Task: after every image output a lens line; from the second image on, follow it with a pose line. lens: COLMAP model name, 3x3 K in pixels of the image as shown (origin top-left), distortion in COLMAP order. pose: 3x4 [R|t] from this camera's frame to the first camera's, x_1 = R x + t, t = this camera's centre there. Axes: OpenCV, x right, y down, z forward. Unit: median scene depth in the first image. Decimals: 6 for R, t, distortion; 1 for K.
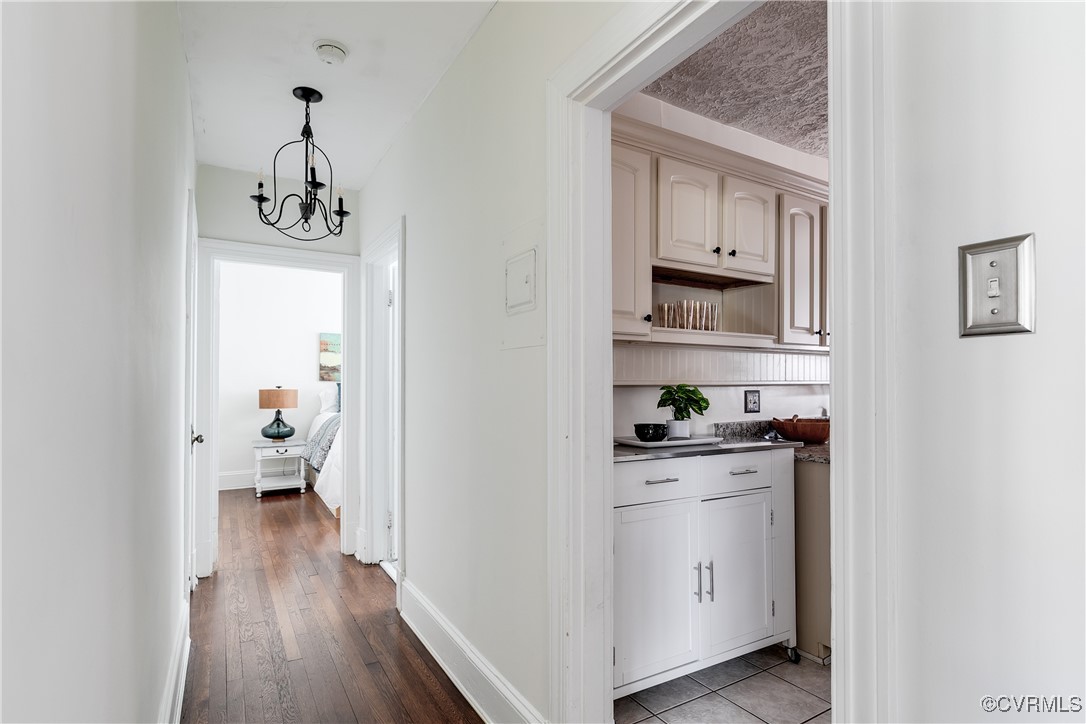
lens RADIAL K [[537.1, 0, 545.8], [0, 537.1, 377.3], [0, 0, 1]] dist [0.001916, 0.000186]
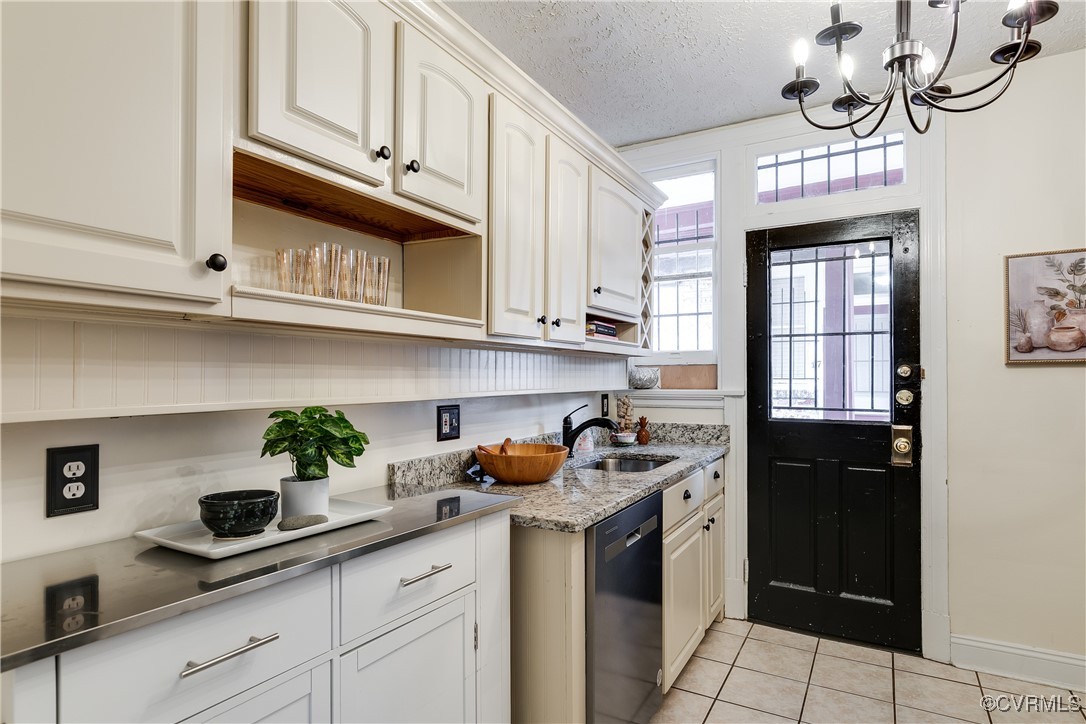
lens RADIAL K [[597.2, 0, 540.3], [0, 597.2, 374.3], [0, 0, 1]] dist [-0.001247, -0.000725]
pose [[0.874136, 0.003998, 0.485665, 0.146237], [-0.007234, 0.999962, 0.004789, -0.020177], [-0.485628, -0.007700, 0.874132, 0.353923]]
